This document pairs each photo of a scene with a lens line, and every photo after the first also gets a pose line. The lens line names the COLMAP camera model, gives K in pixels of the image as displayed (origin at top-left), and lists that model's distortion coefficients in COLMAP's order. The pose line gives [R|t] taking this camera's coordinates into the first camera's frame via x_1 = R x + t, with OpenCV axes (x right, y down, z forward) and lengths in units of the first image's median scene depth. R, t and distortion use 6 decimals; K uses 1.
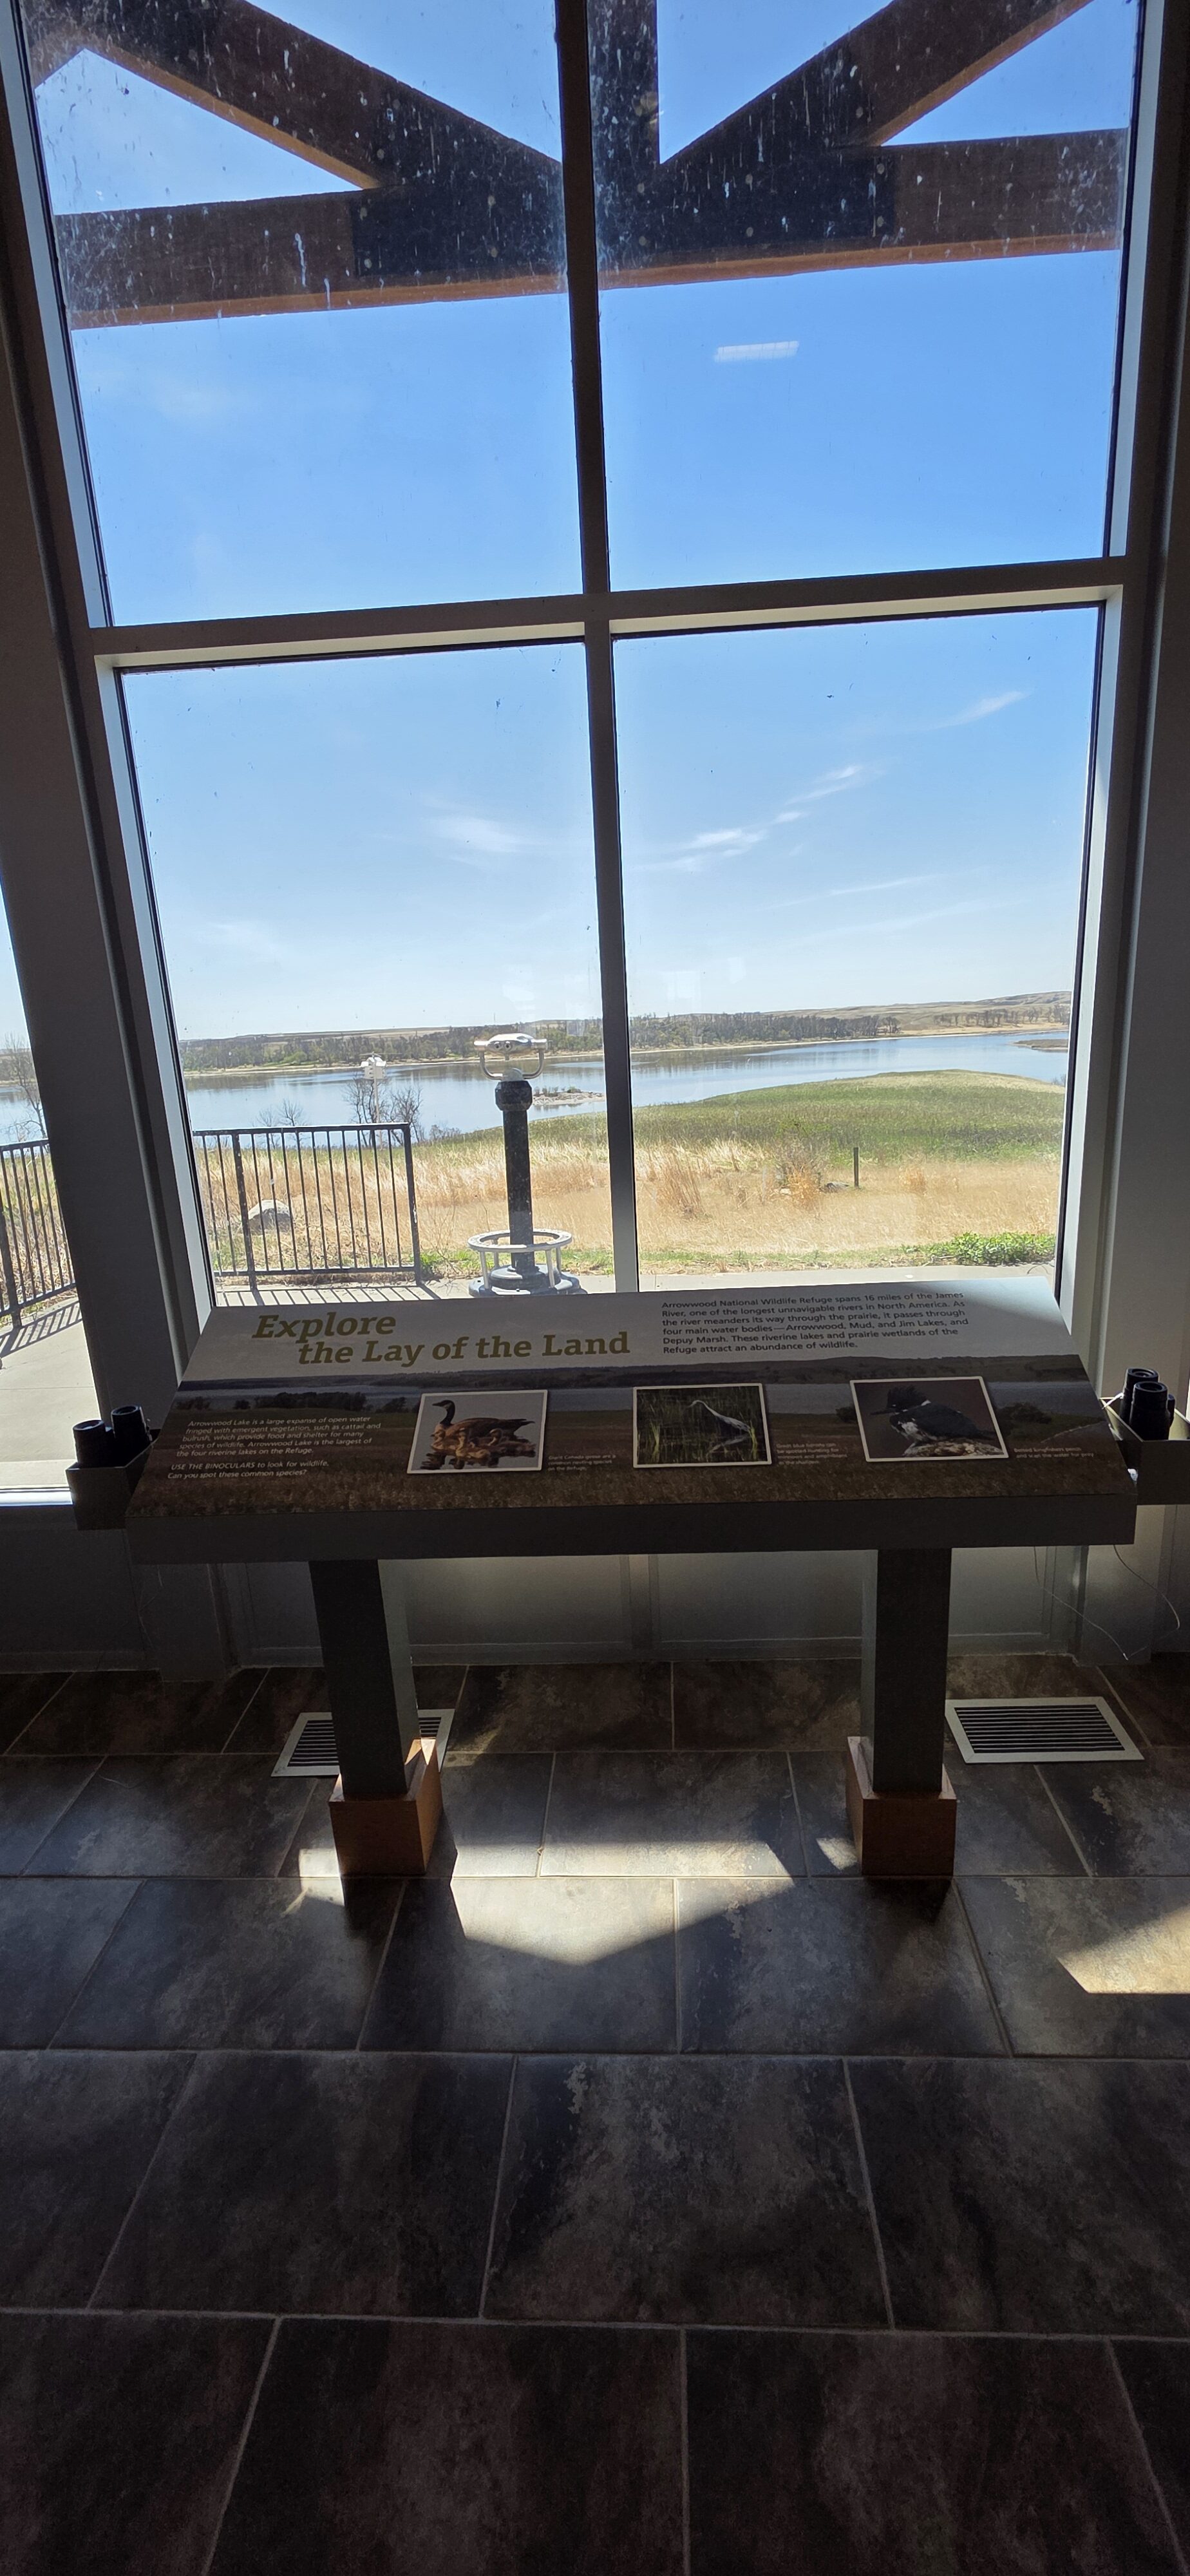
lens RADIAL K [[1046.5, 0, 599.0], [0, 1046.5, 1300.1], [0, 0, 1]] dist [-0.000660, -0.000262]
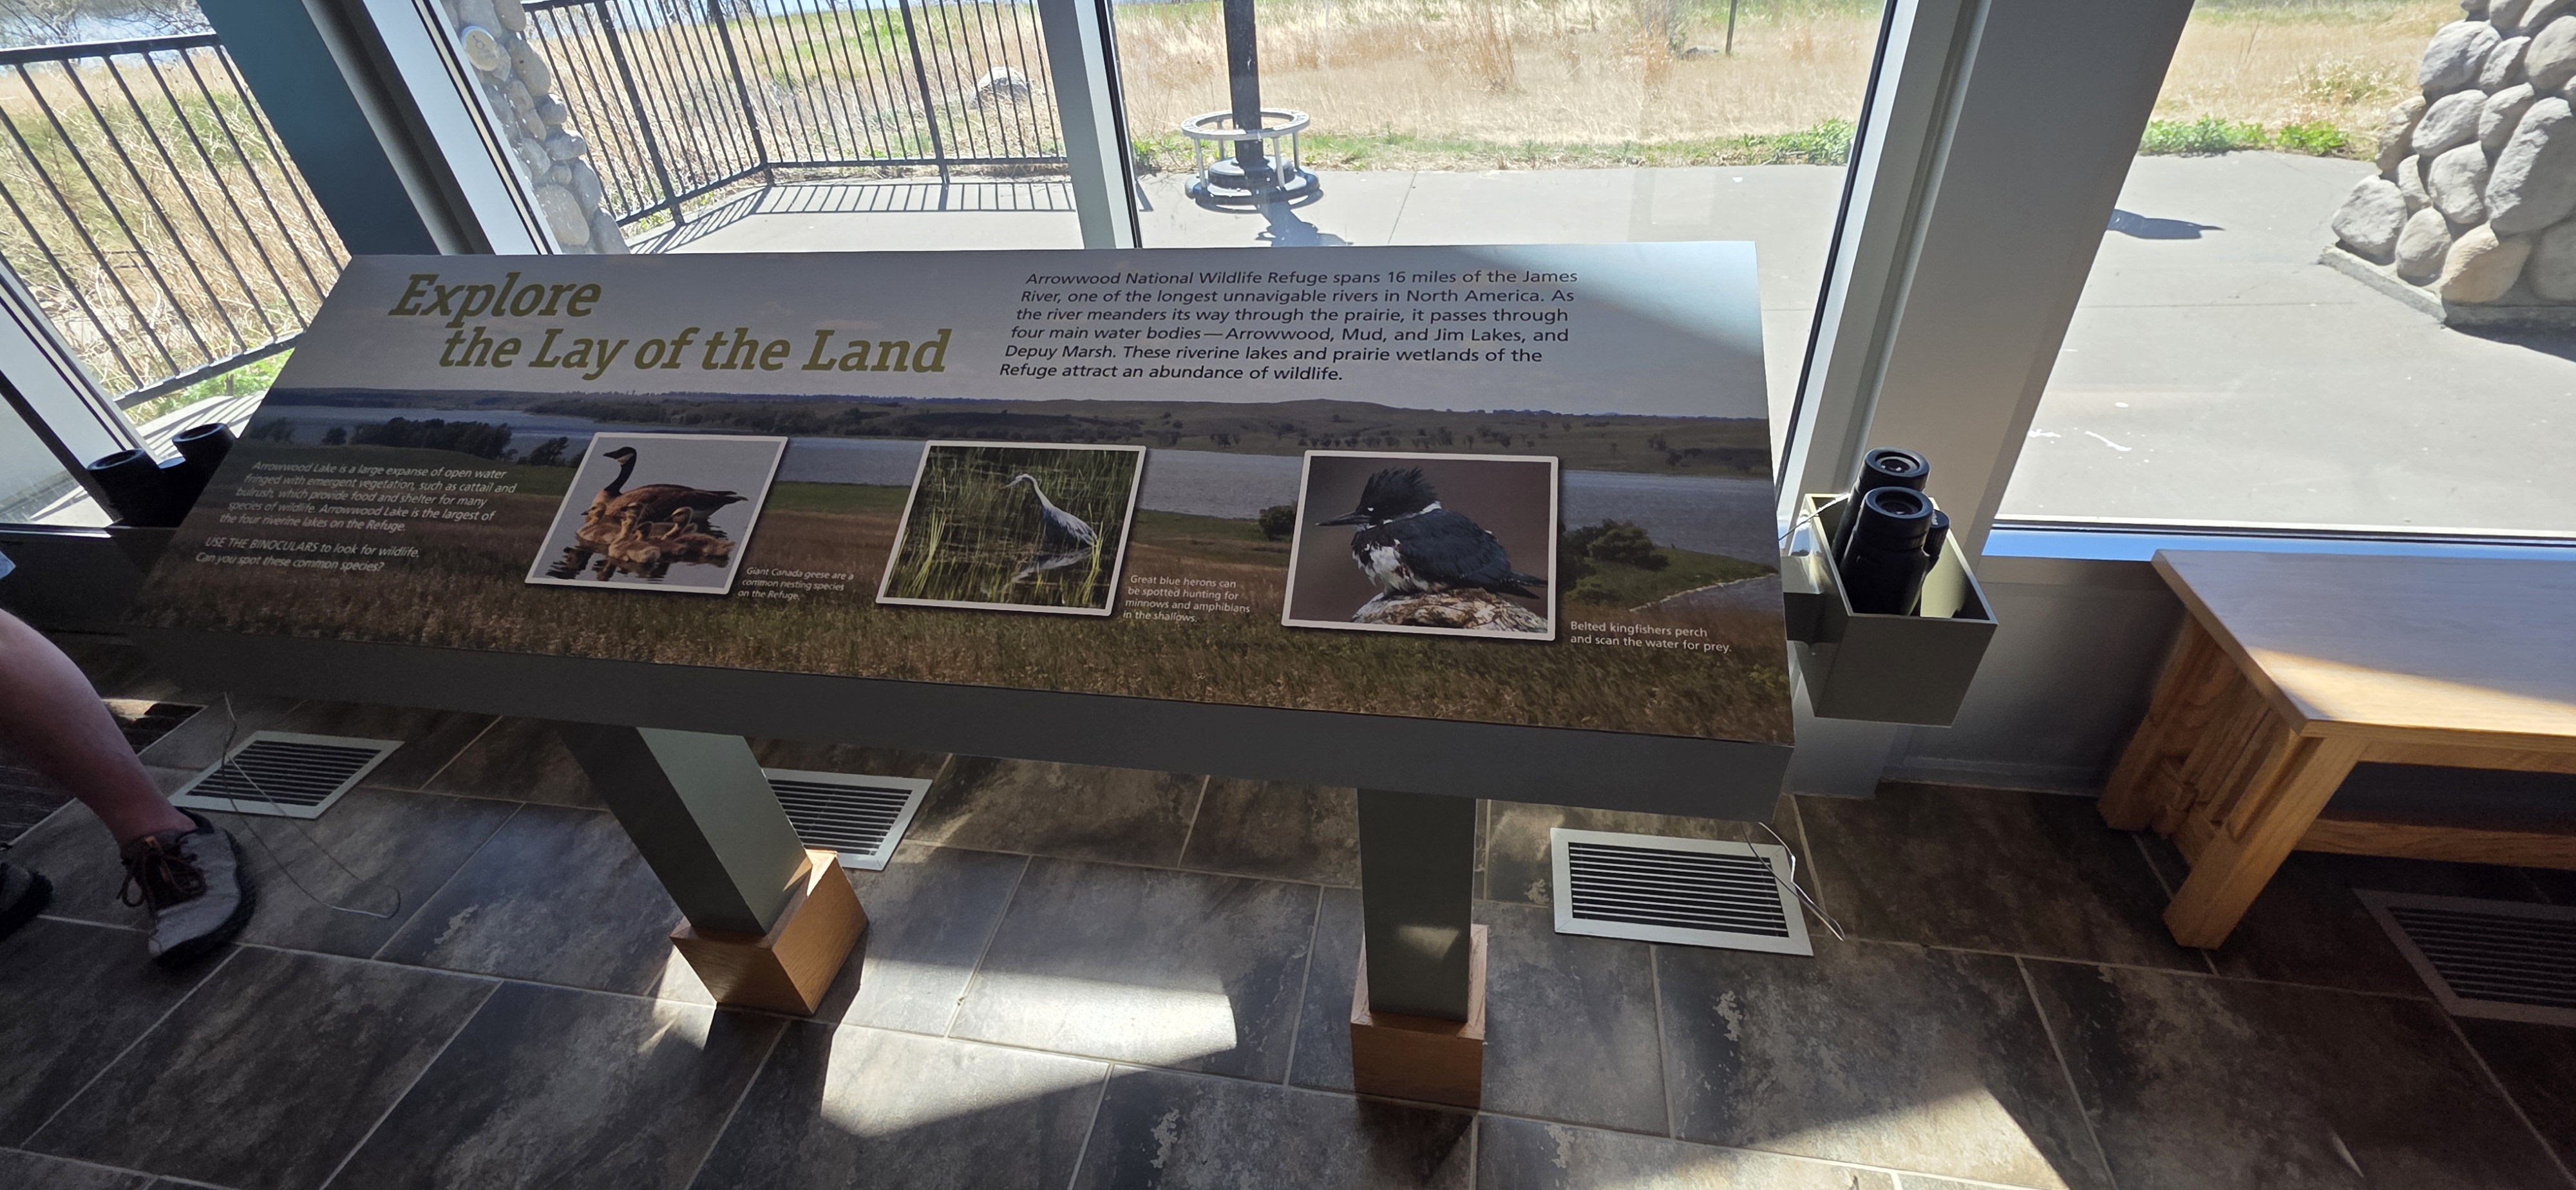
lens RADIAL K [[1046.5, 0, 1294.2], [0, 1046.5, 591.8], [0, 0, 1]] dist [-0.000660, -0.000262]
pose [[0.991615, 0.062347, -0.113189, 0.284257], [-0.017420, 0.932410, 0.360982, -0.044555], [0.128045, -0.355983, 0.925678, 0.463387]]
